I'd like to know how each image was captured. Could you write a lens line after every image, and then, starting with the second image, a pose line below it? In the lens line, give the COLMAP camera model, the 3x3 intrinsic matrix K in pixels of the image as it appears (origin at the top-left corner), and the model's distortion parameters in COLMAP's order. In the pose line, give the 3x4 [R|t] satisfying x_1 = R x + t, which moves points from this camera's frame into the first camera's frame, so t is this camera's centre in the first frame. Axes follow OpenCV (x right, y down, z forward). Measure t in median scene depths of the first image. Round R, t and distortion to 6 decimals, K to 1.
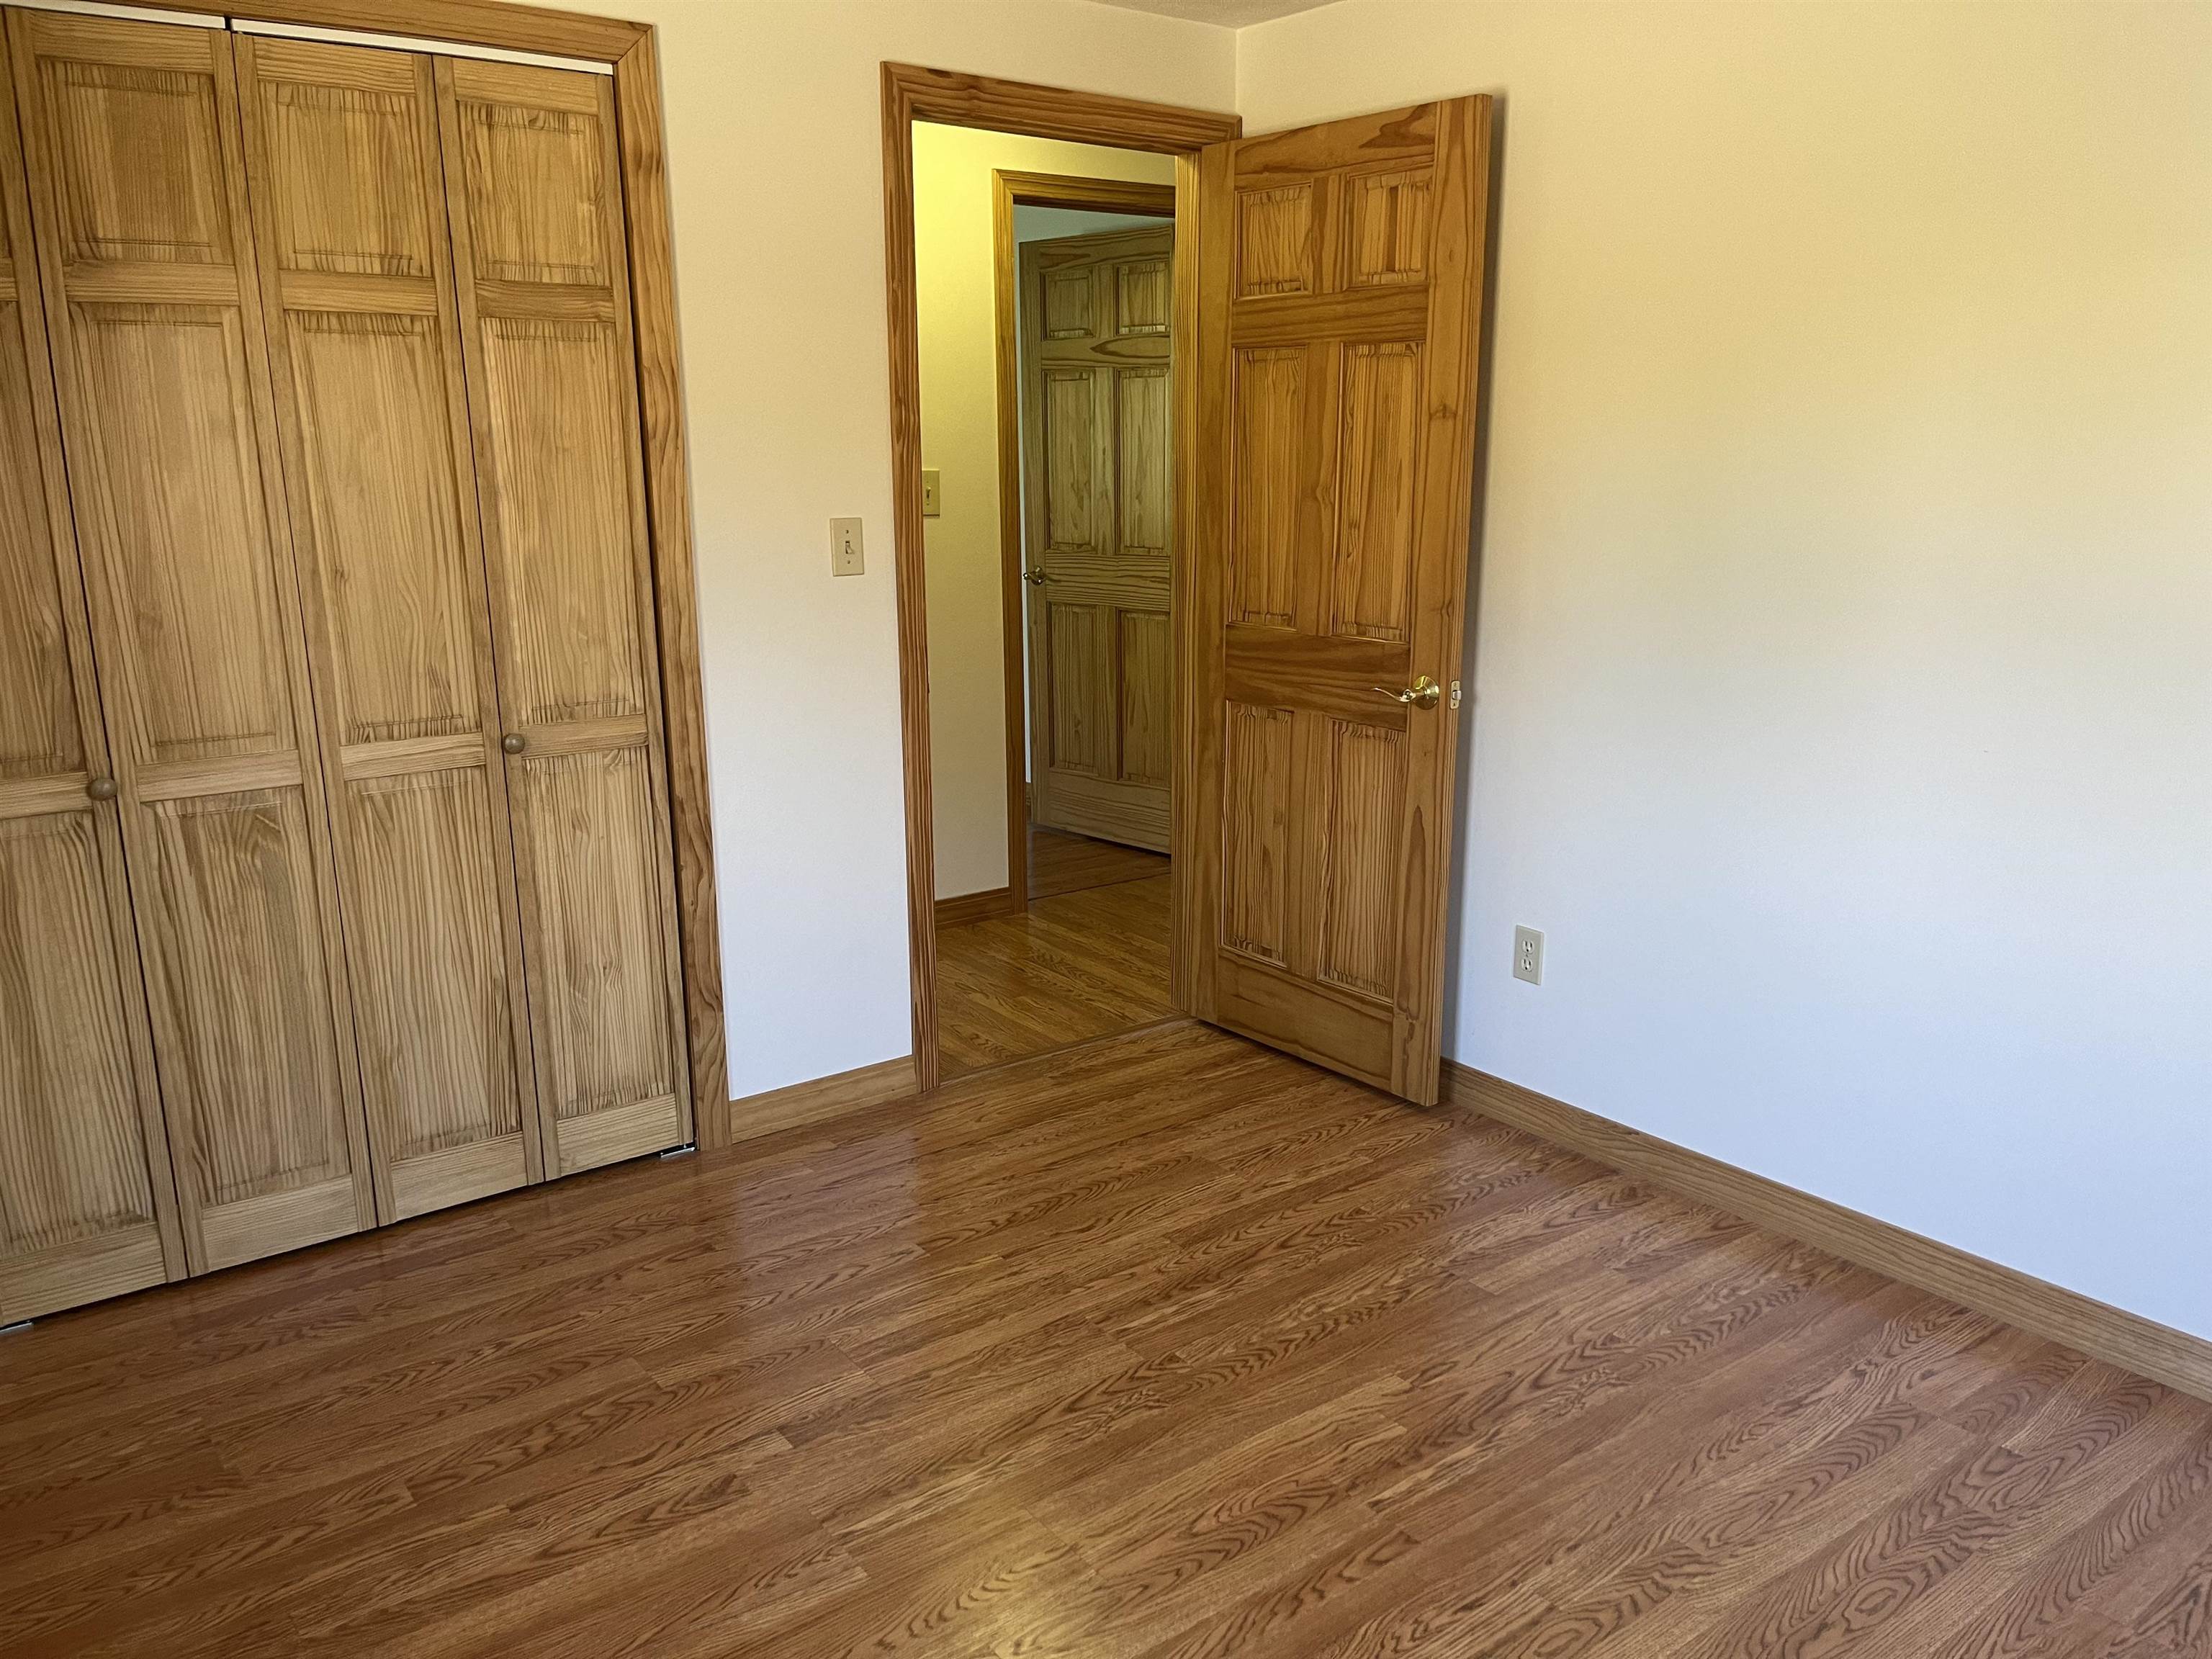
lens RADIAL K [[1662.4, 0, 1101.9], [0, 1662.4, 835.6], [0, 0, 1]] dist [0.001699, 0.000780]
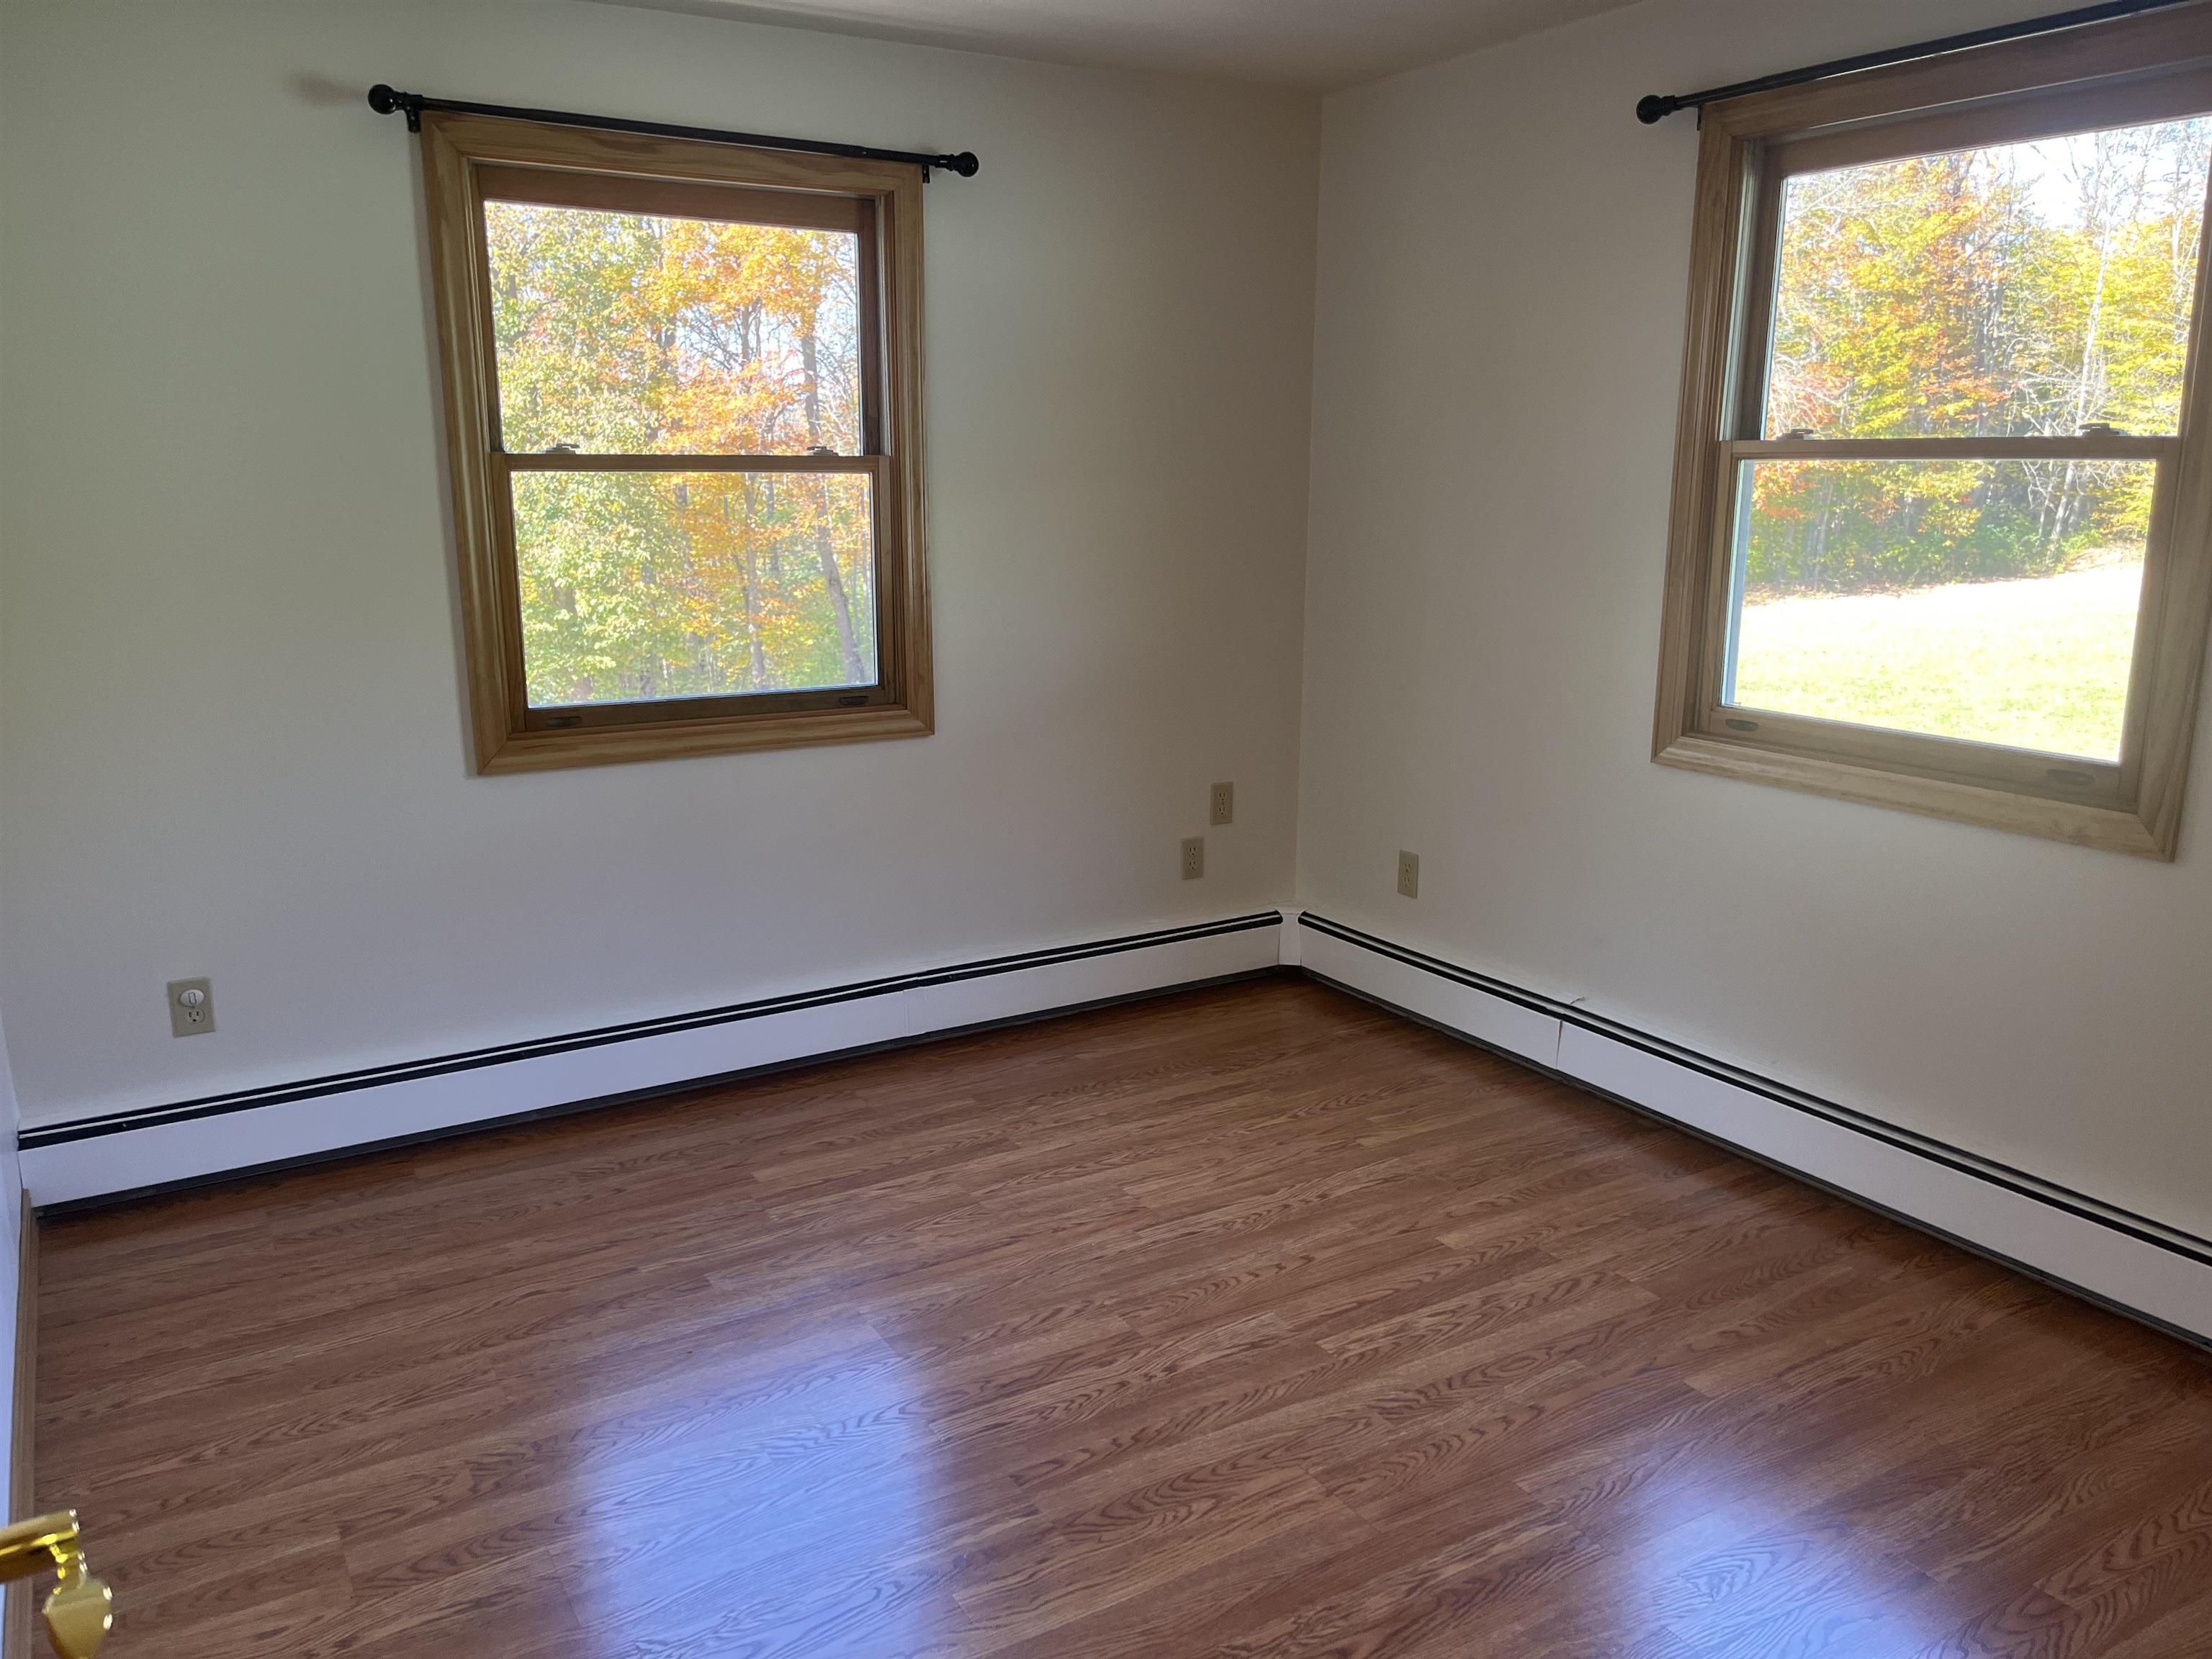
lens RADIAL K [[1662.4, 0, 1100.0], [0, 1662.4, 831.9], [0, 0, 1]] dist [0.001699, 0.000780]
pose [[-0.993675, -0.014664, 0.111336, 0.016250], [0.035798, 0.898349, 0.437821, -0.417329], [-0.106439, 0.439037, -0.892142, 1.734618]]
